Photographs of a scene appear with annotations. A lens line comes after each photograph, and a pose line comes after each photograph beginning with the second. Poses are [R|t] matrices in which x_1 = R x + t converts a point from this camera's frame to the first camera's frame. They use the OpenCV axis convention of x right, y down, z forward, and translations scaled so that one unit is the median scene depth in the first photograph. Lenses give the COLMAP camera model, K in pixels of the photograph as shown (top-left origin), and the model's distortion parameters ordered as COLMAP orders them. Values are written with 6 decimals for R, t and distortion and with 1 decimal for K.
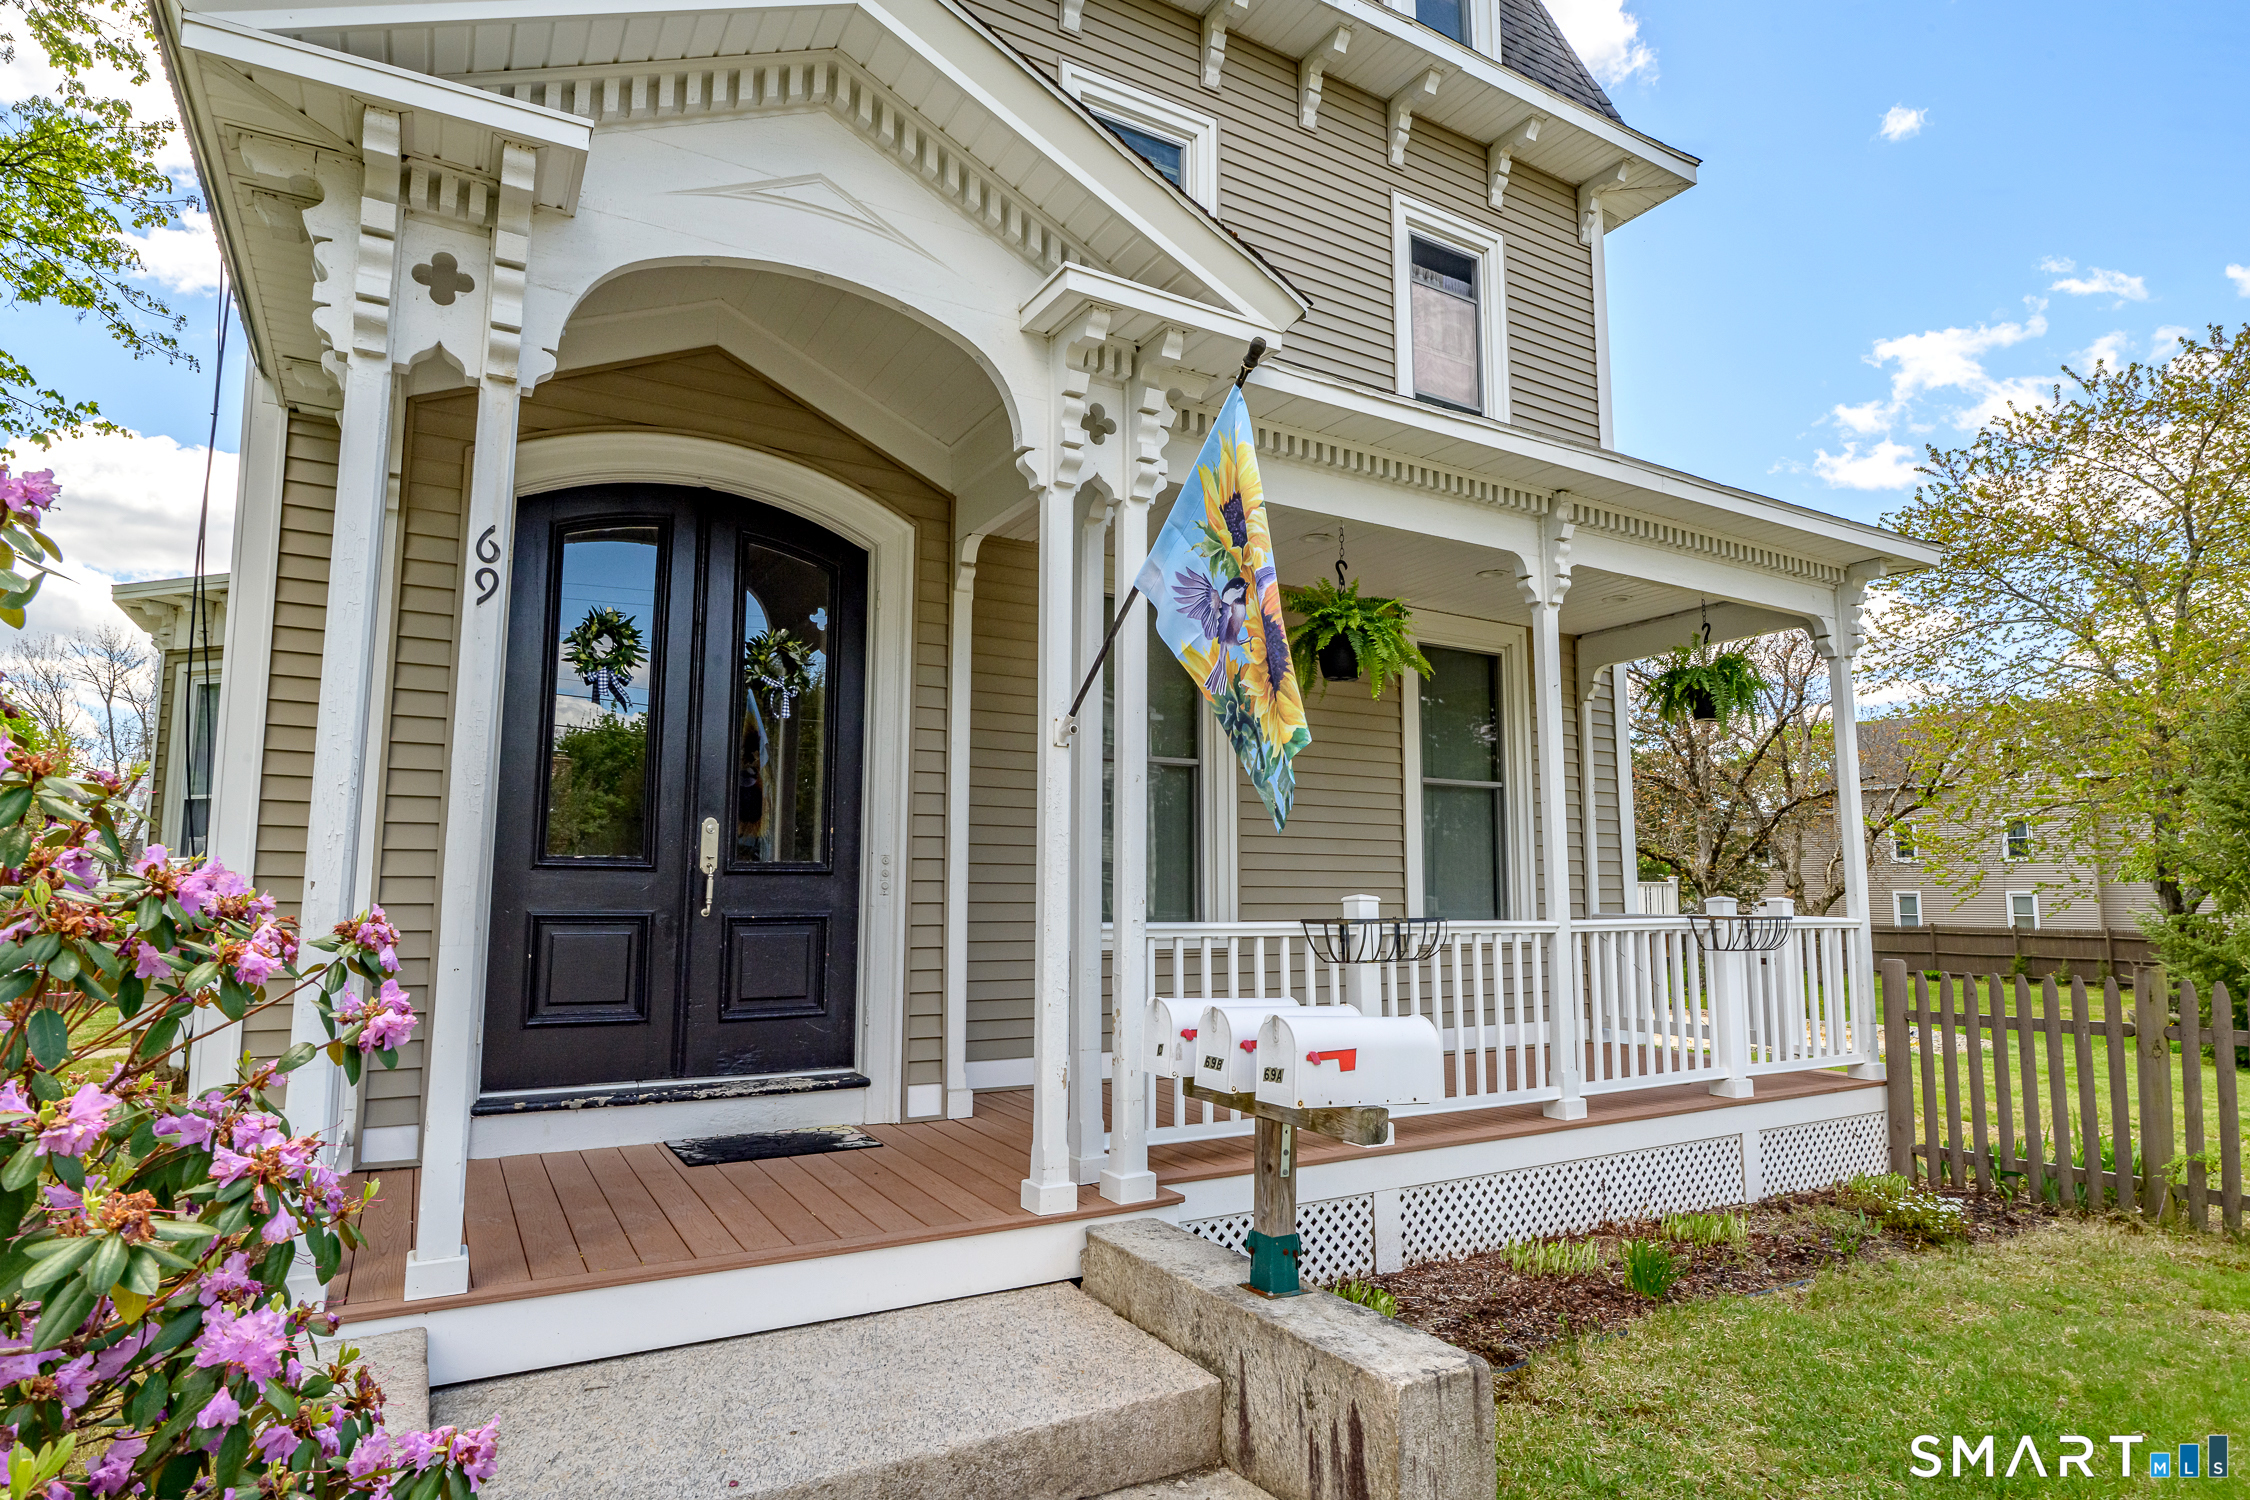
lens RADIAL K [[1211.9, 0, 1138.3], [0, 1211.9, 753.8], [0, 0, 1]] dist [-0.003235, -0.000195]
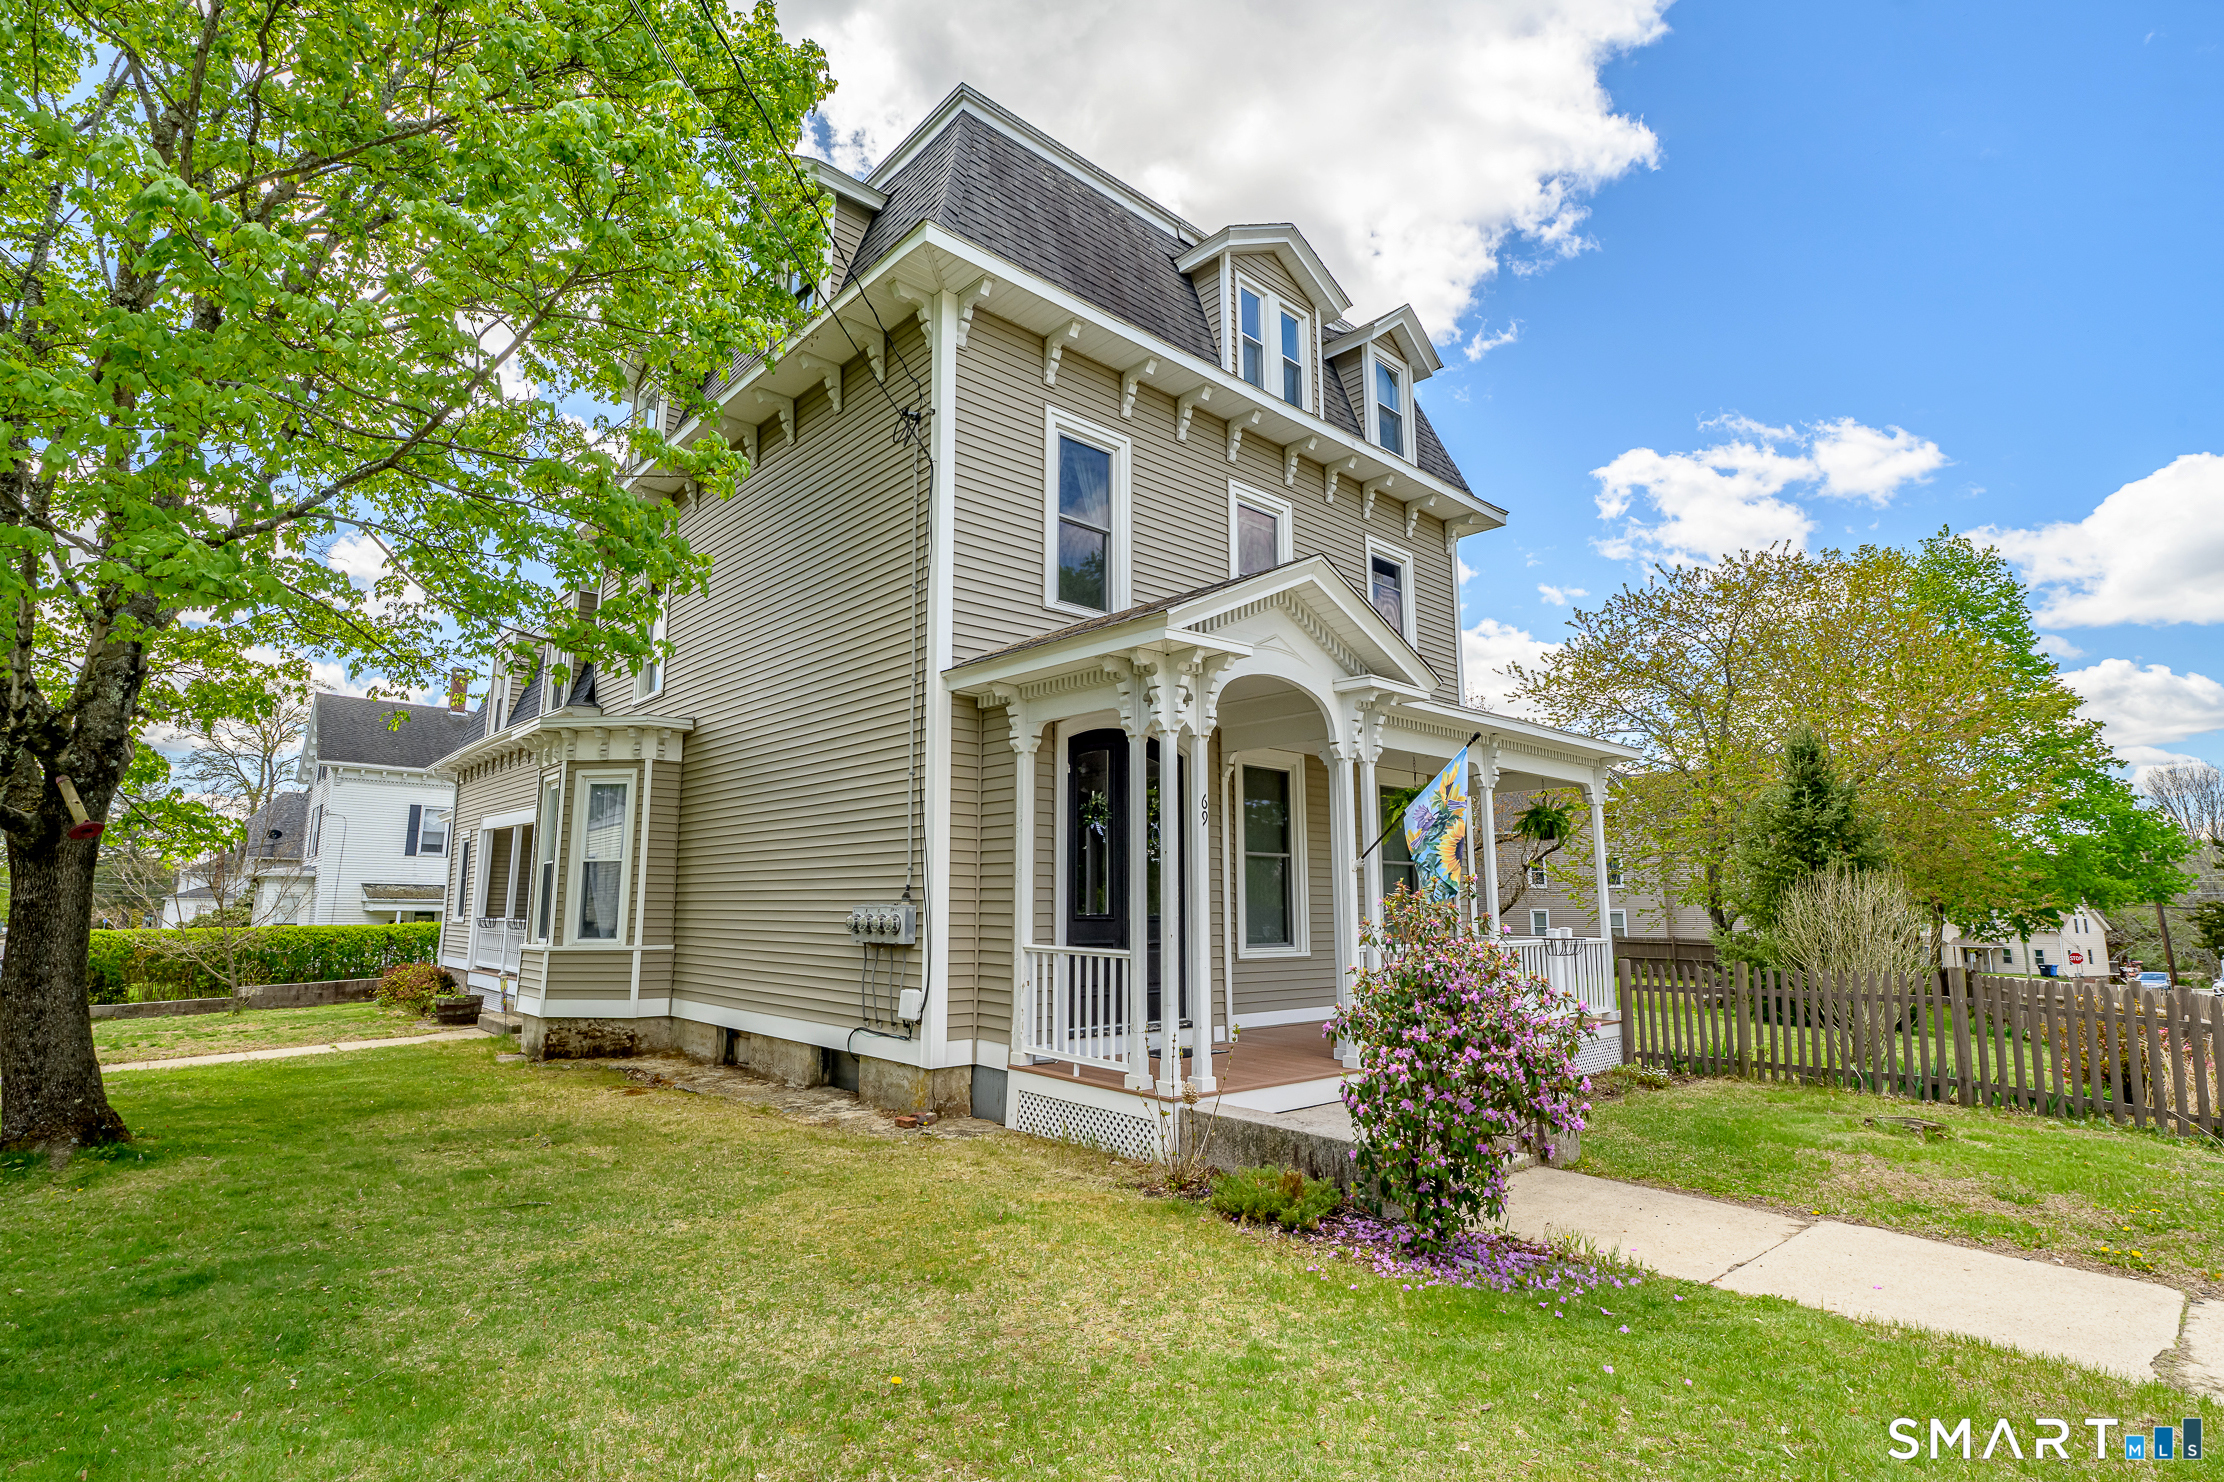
lens RADIAL K [[1062.9, 0, 1106.2], [0, 1062.9, 746.2], [0, 0, 1]] dist [-0.007053, -0.000475]
pose [[0.980866, 0.028560, 0.192579, -0.757869], [-0.020836, 0.998900, -0.042014, -0.119246], [-0.193567, 0.037197, 0.980382, -0.758085]]
